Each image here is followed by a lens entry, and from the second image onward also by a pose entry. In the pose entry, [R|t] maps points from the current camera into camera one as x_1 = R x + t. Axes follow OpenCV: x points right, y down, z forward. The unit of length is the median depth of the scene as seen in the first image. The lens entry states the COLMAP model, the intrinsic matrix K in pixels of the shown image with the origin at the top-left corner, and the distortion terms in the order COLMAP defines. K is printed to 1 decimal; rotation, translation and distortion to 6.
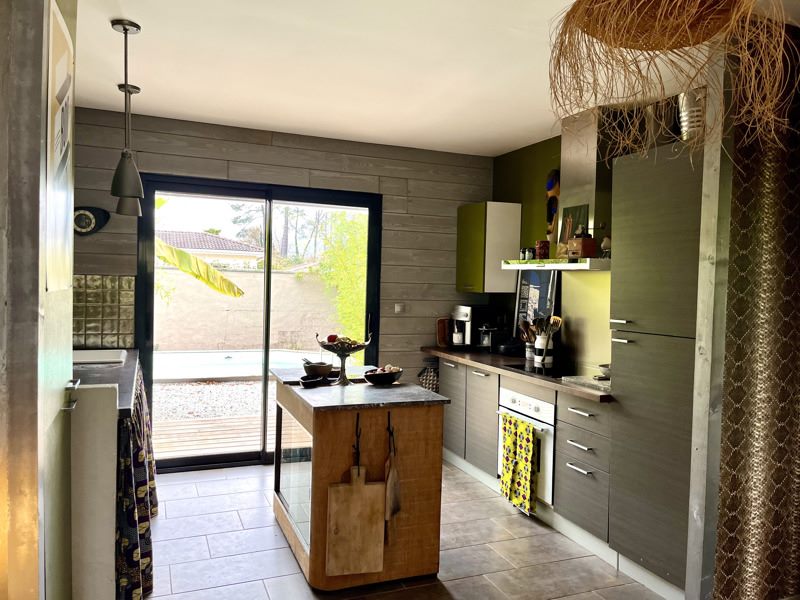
lens RADIAL K [[609.7, 0, 400.0], [0, 609.7, 300.0], [0, 0, 1]] dist [0.075186, -0.081942]
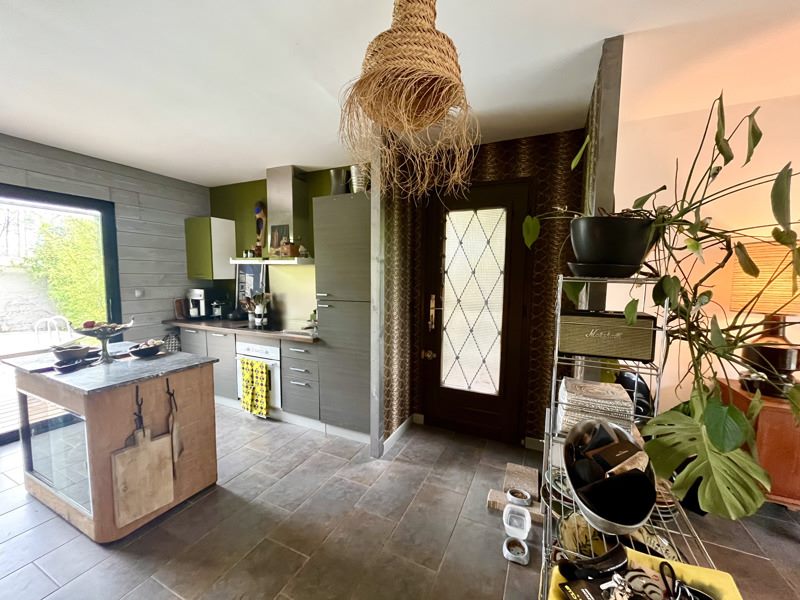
lens RADIAL K [[322.9, 0, 399.3], [0, 322.9, 302.7], [0, 0, 1]] dist [-0.000614, -0.000413]
pose [[0.736470, -0.074555, 0.672349, -0.076160], [0.028208, 0.996428, 0.079592, -0.007141], [-0.675881, -0.039651, 0.735943, 0.153646]]
